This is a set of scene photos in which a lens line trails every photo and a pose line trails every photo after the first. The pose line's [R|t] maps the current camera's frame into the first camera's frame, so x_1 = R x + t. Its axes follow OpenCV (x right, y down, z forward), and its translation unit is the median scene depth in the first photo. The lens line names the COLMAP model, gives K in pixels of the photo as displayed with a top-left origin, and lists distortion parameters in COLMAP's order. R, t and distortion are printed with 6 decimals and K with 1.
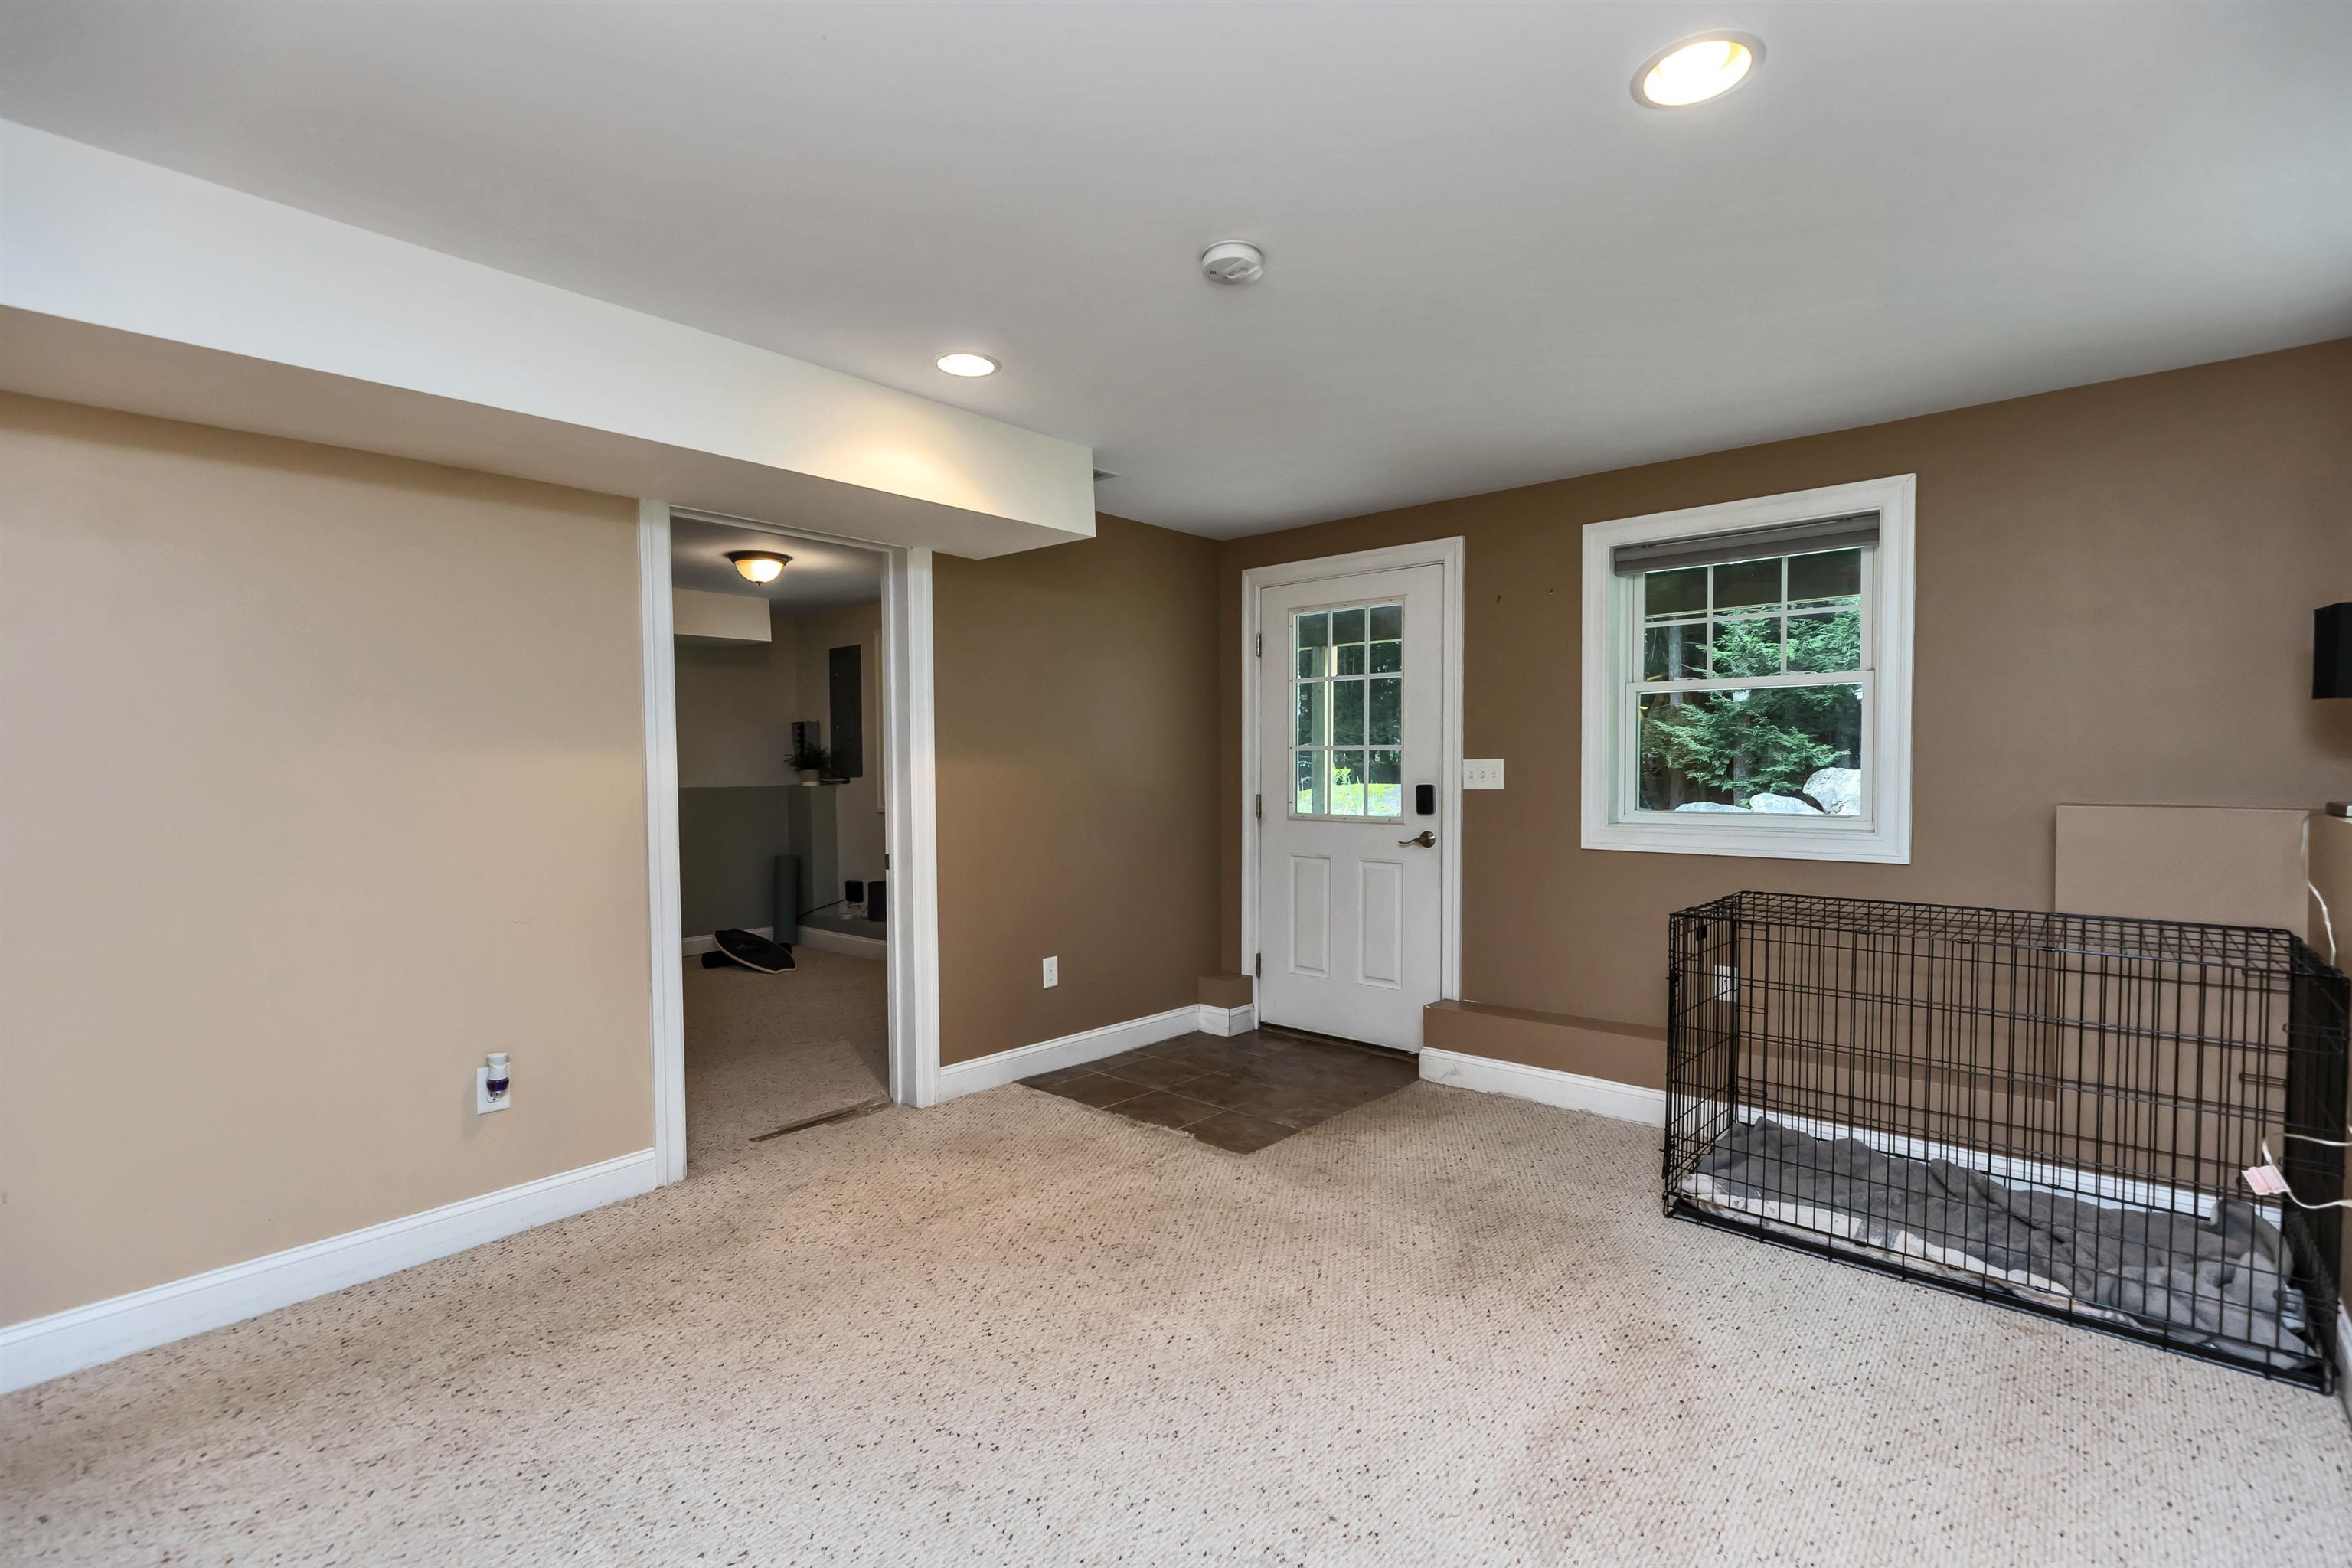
lens RADIAL K [[1047.1, 0, 1171.5], [0, 1047.1, 789.6], [0, 0, 1]] dist [0.001050, 0.000160]
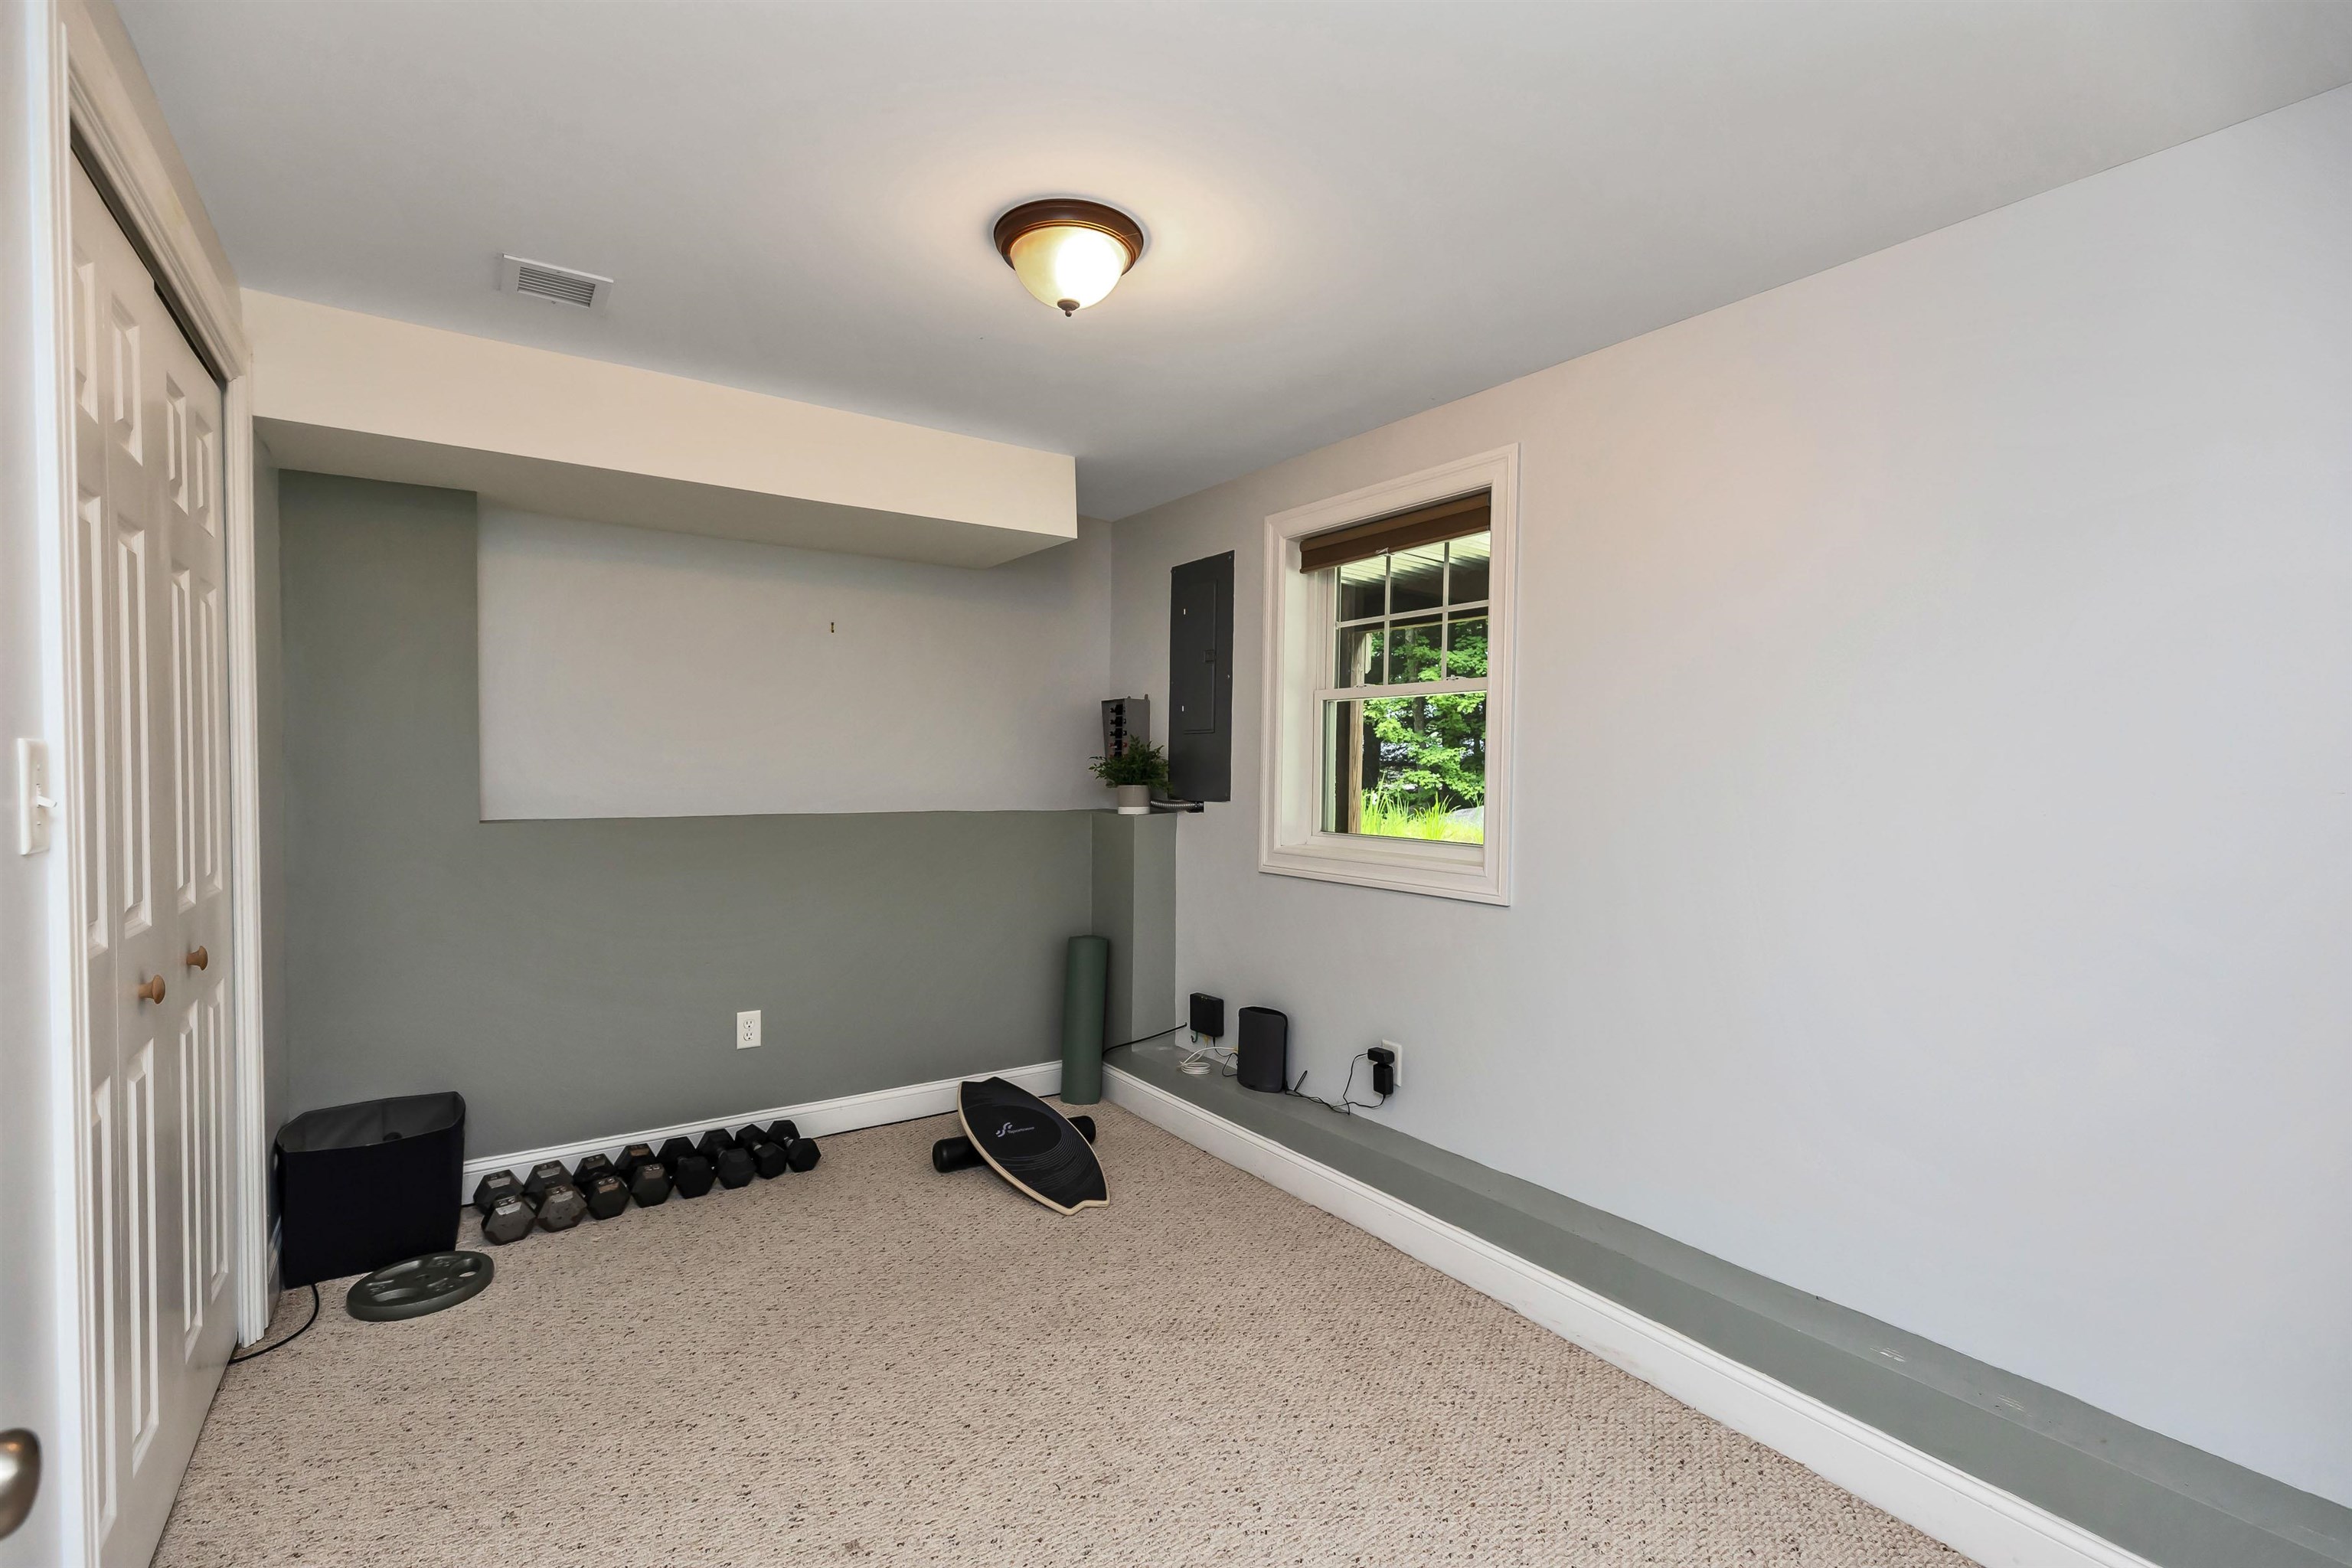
lens RADIAL K [[1047.1, 0, 1171.5], [0, 1047.1, 789.6], [0, 0, 1]] dist [0.001050, 0.000160]
pose [[0.969074, 0.030503, -0.244878, -0.190672], [-0.031435, 0.999506, 0.000103, -0.017131], [0.244760, 0.007598, 0.969554, 0.470673]]
